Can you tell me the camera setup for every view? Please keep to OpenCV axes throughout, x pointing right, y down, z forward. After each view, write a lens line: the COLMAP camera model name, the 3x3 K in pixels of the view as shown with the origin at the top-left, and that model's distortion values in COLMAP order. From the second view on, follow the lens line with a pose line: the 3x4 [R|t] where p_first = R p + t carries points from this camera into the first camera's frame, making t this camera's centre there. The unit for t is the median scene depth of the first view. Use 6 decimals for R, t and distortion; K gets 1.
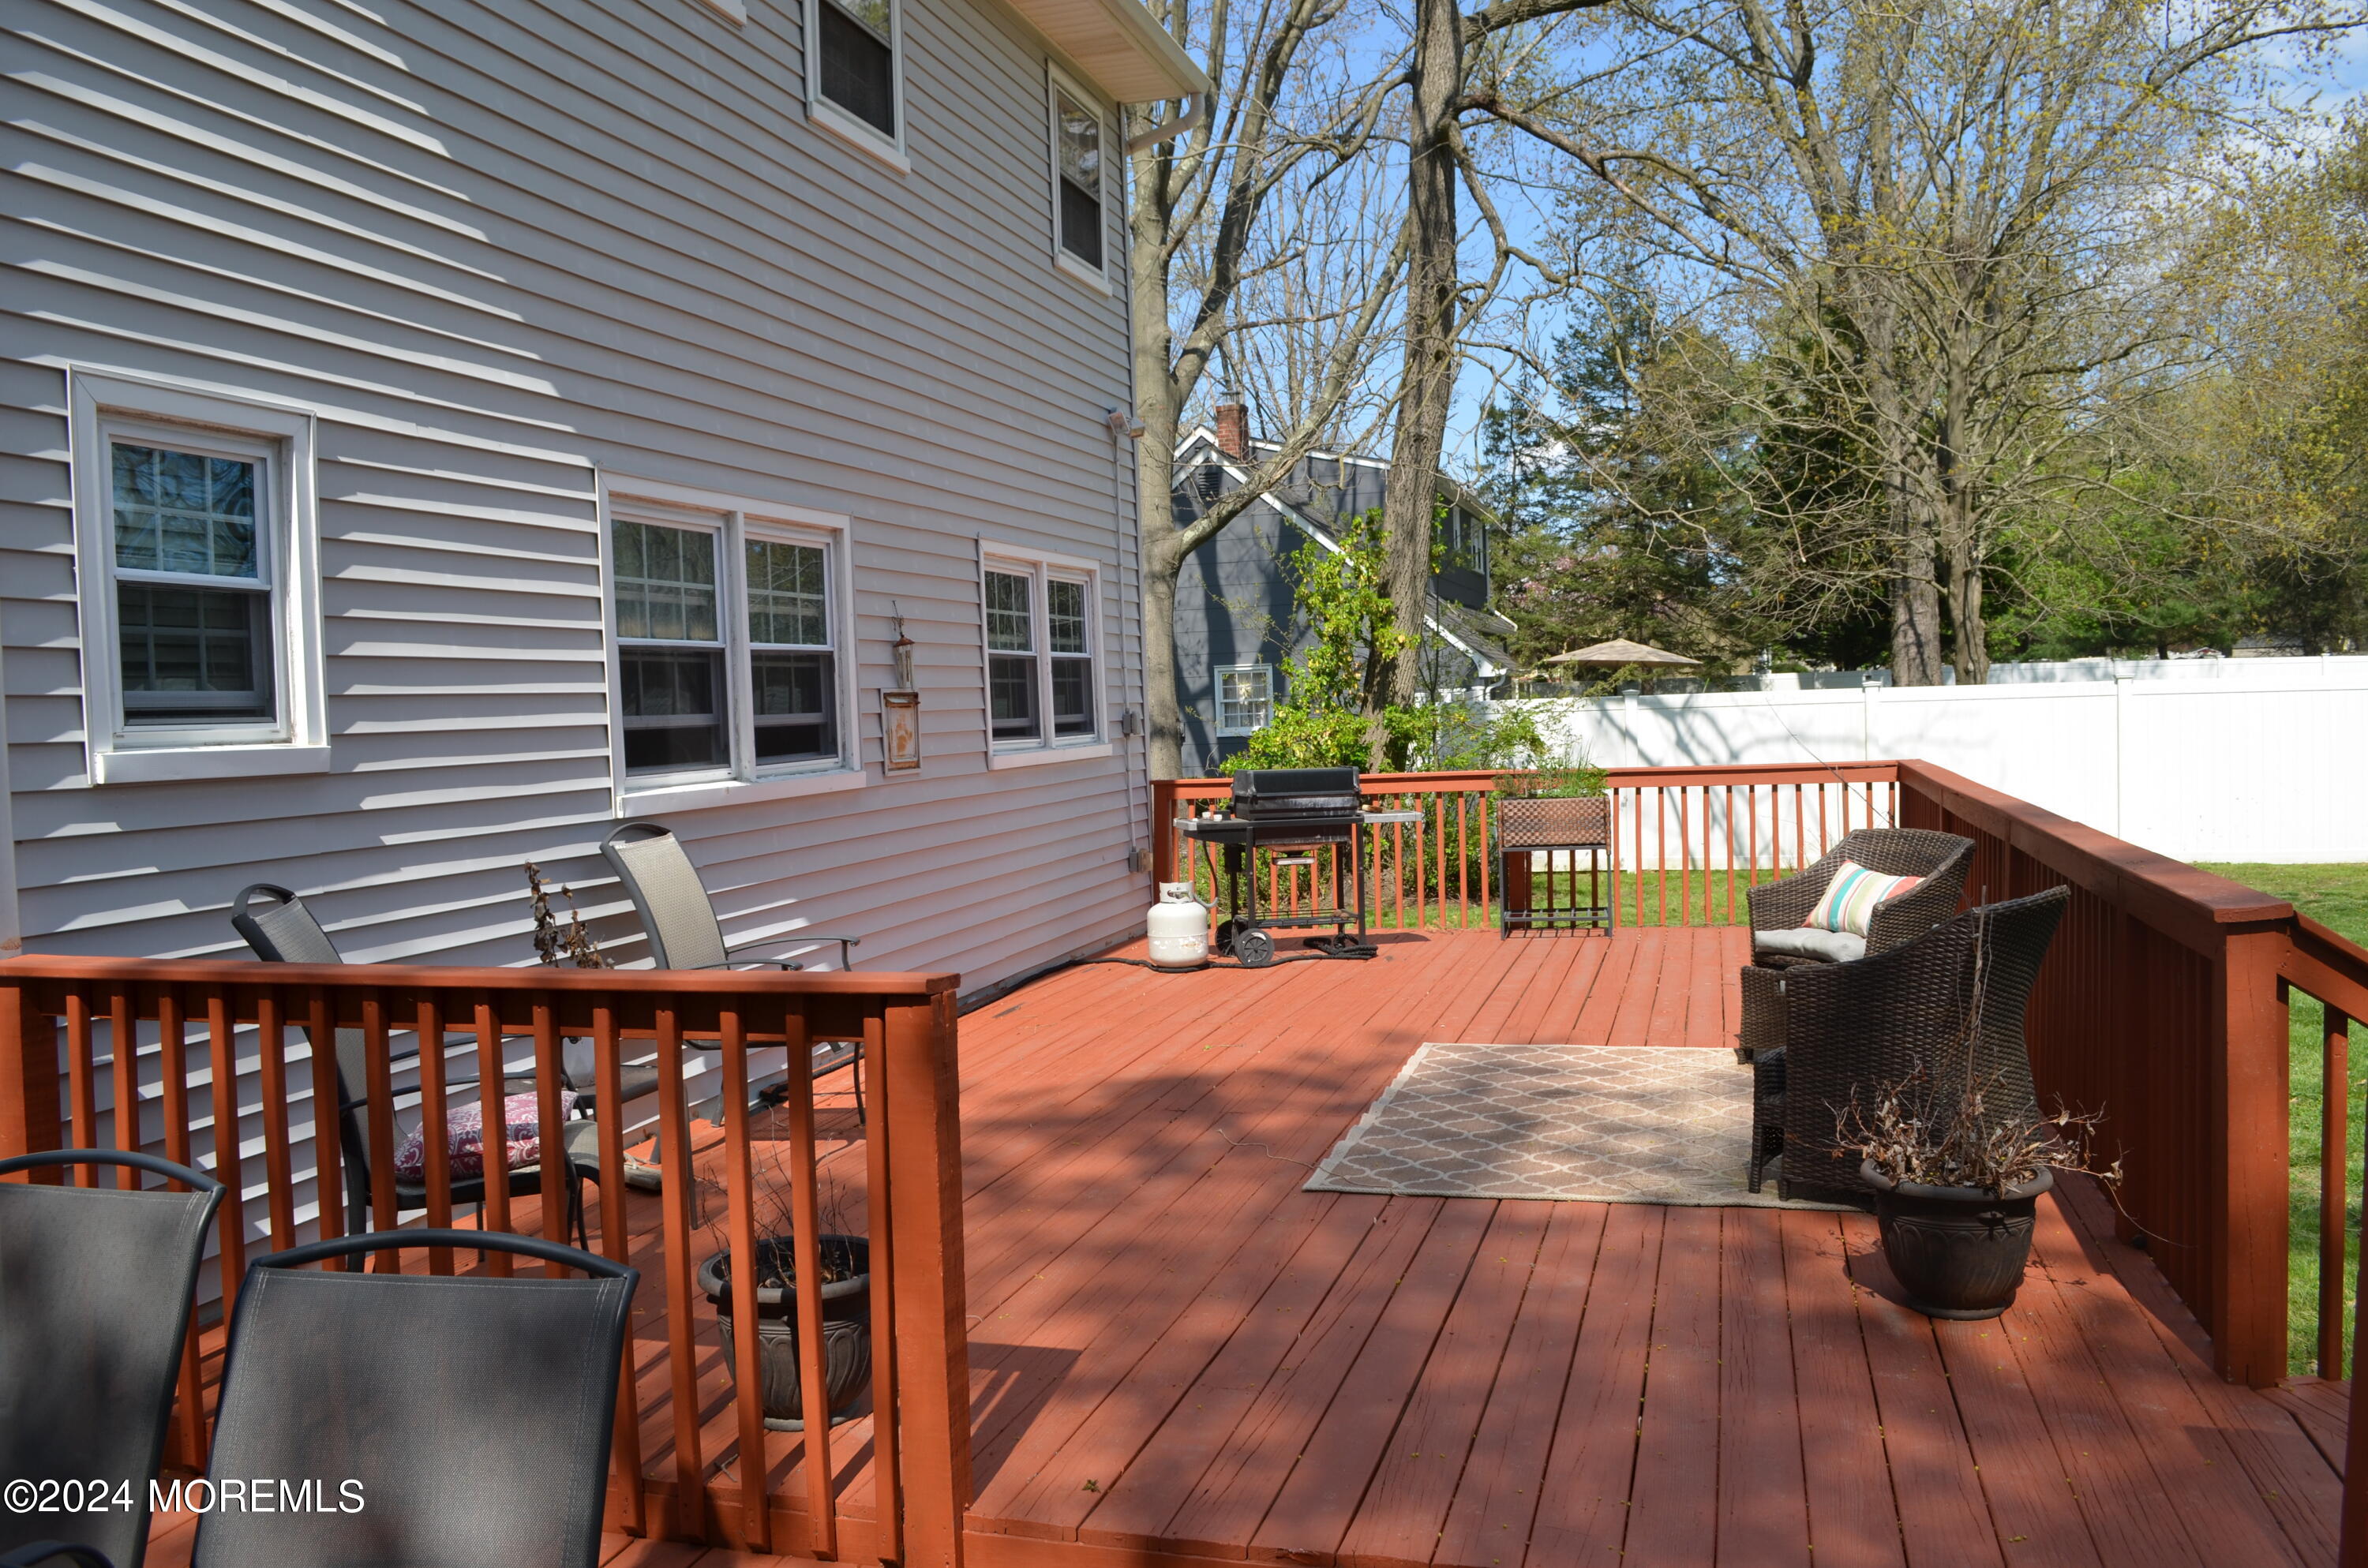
lens RADIAL K [[1873.5, 0, 1185.1], [0, 1873.5, 779.5], [0, 0, 1]] dist [-0.072294, 0.000743]
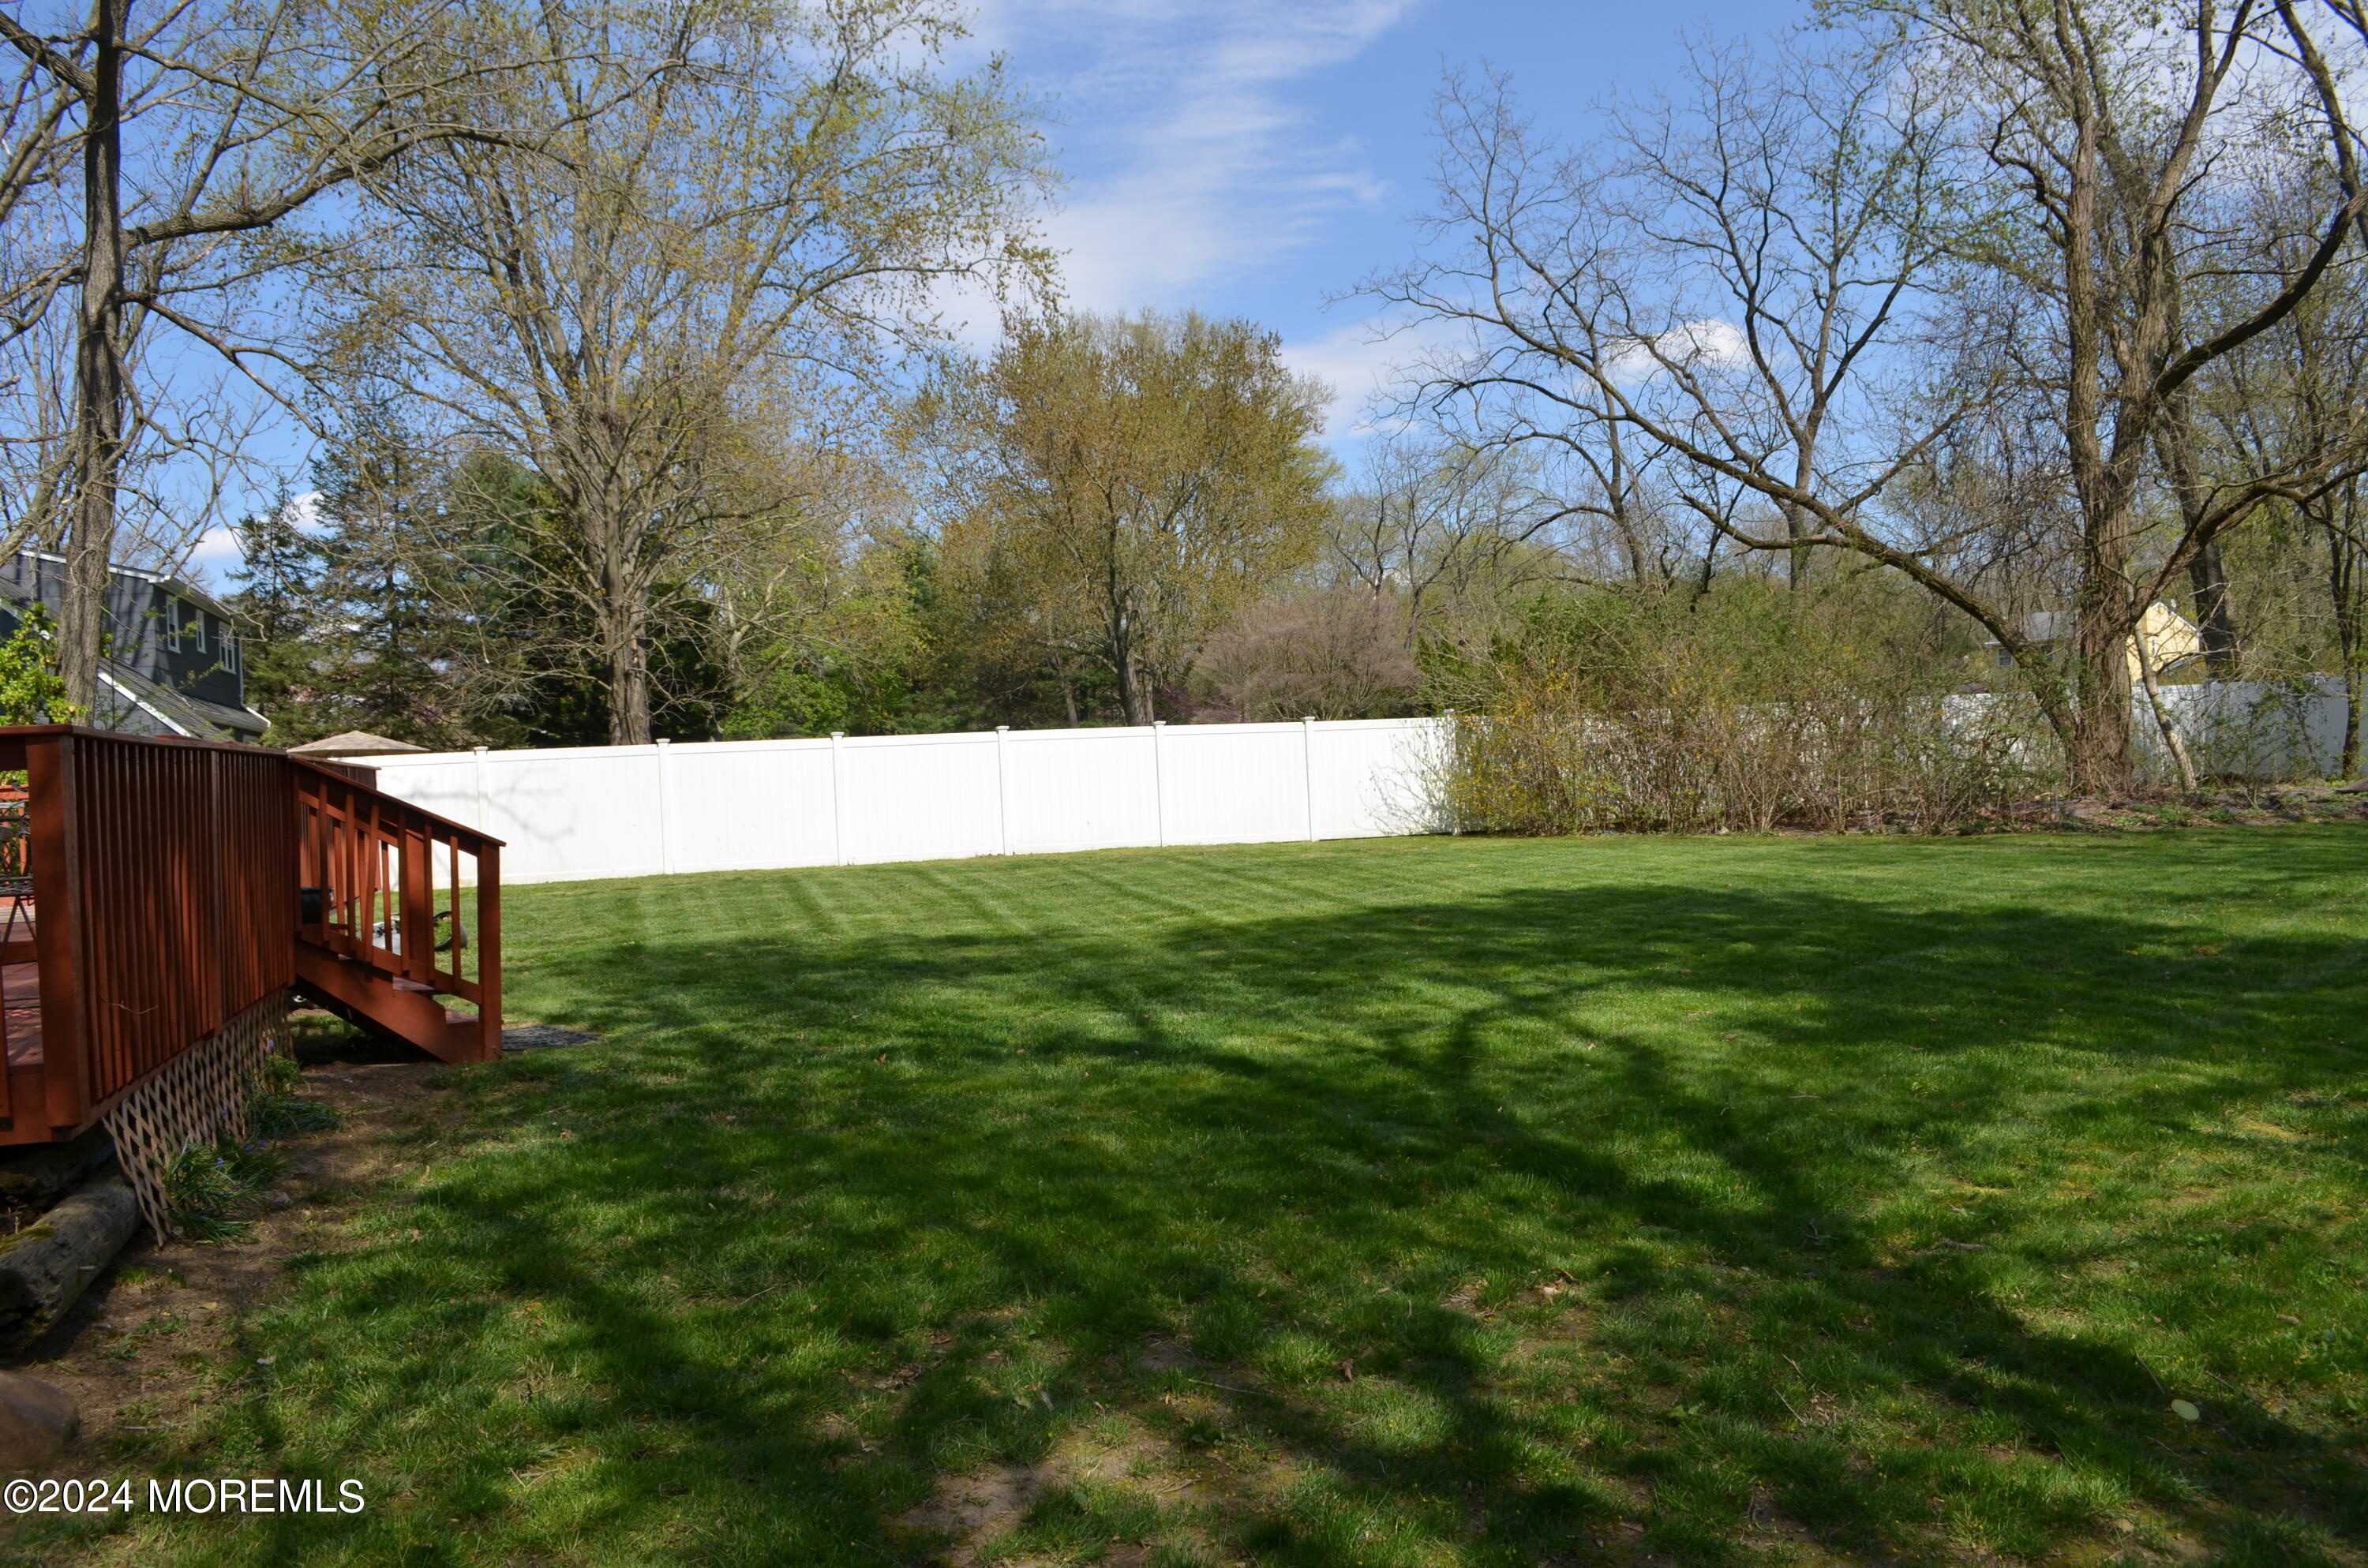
lens RADIAL K [[1873.5, 0, 1186.4], [0, 1873.5, 780.4], [0, 0, 1]] dist [-0.072294, 0.000743]
pose [[0.827611, -0.006575, 0.561264, 0.049166], [0.041867, 0.997869, -0.050044, 0.069475], [-0.559739, 0.064915, 0.826122, -0.452571]]
